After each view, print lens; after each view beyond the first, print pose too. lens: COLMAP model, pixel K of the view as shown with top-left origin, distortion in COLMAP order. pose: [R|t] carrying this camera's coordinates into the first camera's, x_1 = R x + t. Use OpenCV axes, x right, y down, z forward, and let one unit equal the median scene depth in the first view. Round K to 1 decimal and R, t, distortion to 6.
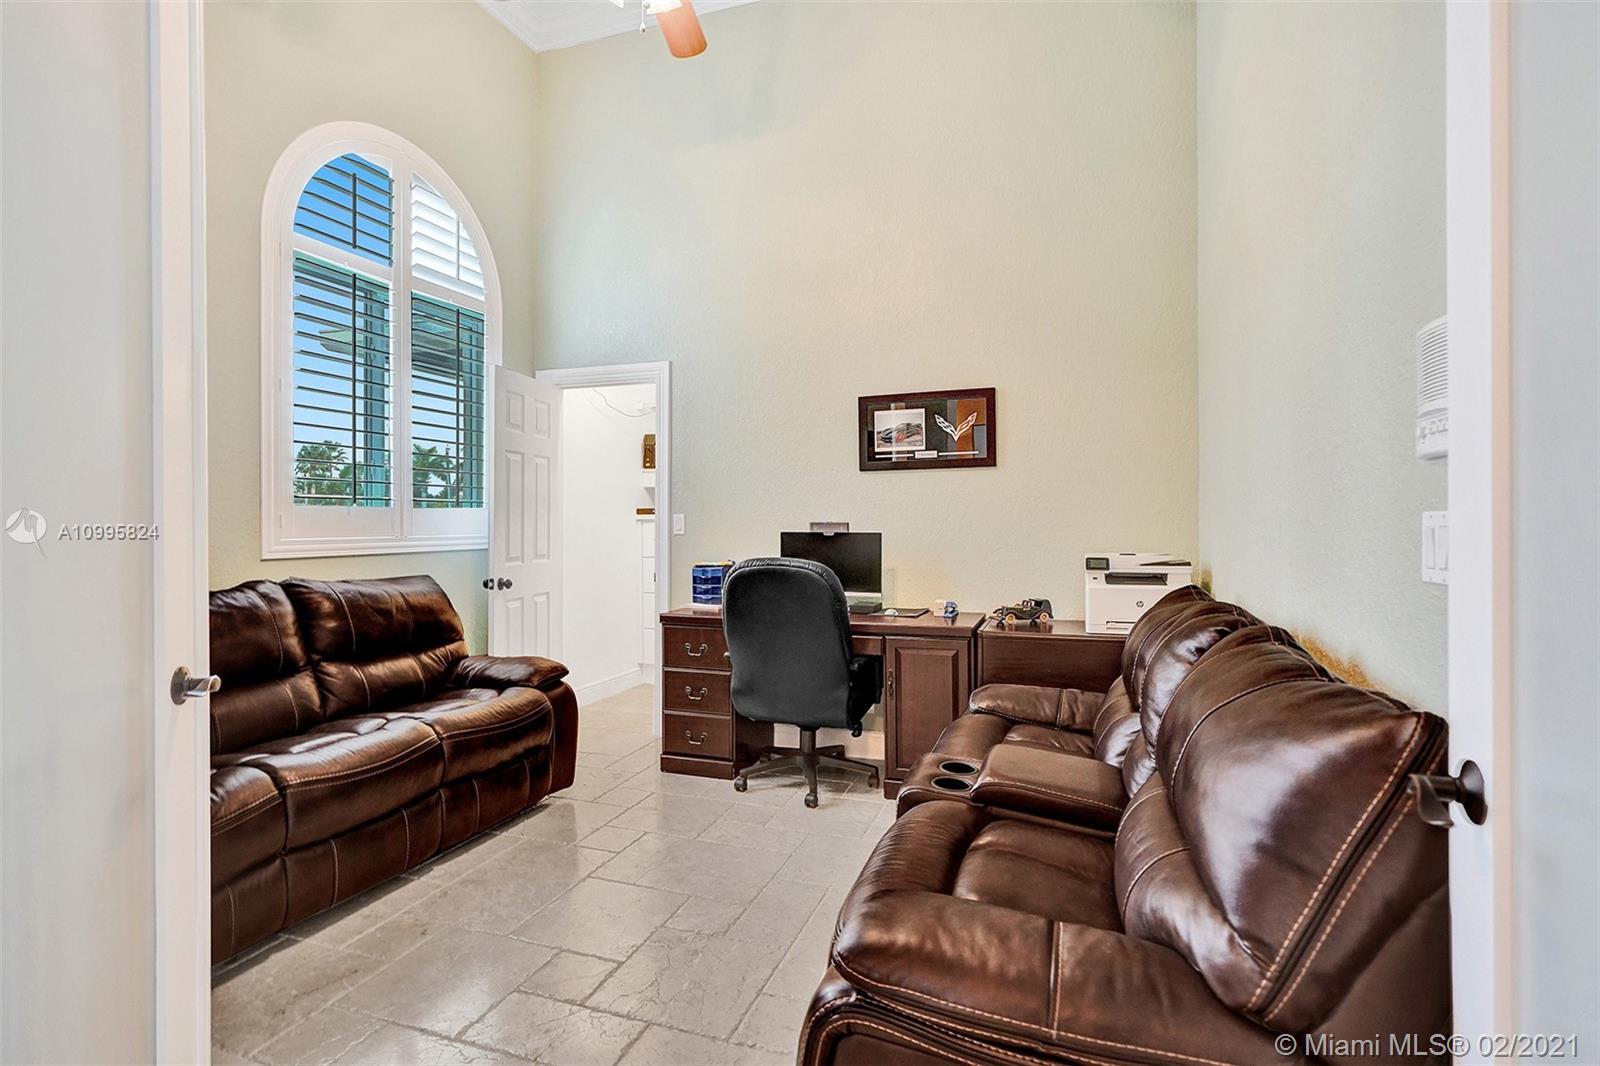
lens RADIAL K [[780.2, 0, 800.0], [0, 780.2, 533.0], [0, 0, 1]] dist [0.000411, 0.000056]
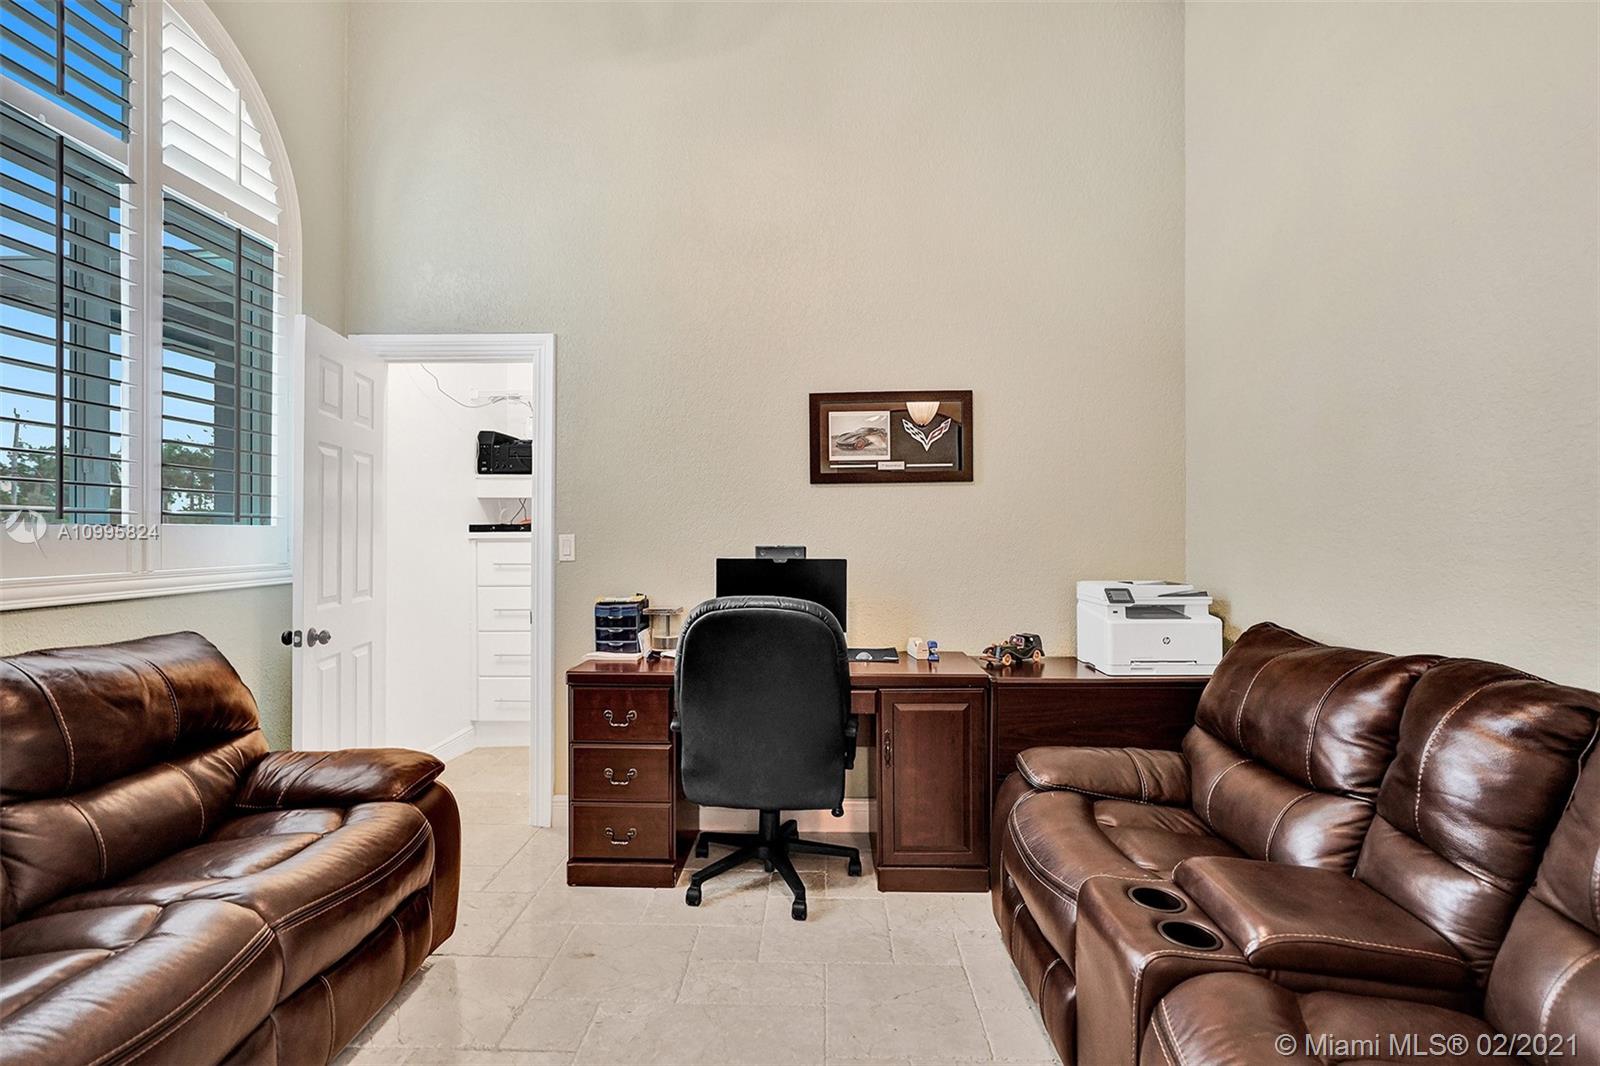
lens RADIAL K [[766.7, 0, 801.5], [0, 766.7, 542.7], [0, 0, 1]] dist [-0.003868, 0.000671]
pose [[0.953716, -0.001486, 0.300705, -0.185387], [0.002255, 0.999995, -0.002211, -0.015888], [-0.300700, 0.002787, 0.953715, 0.244460]]
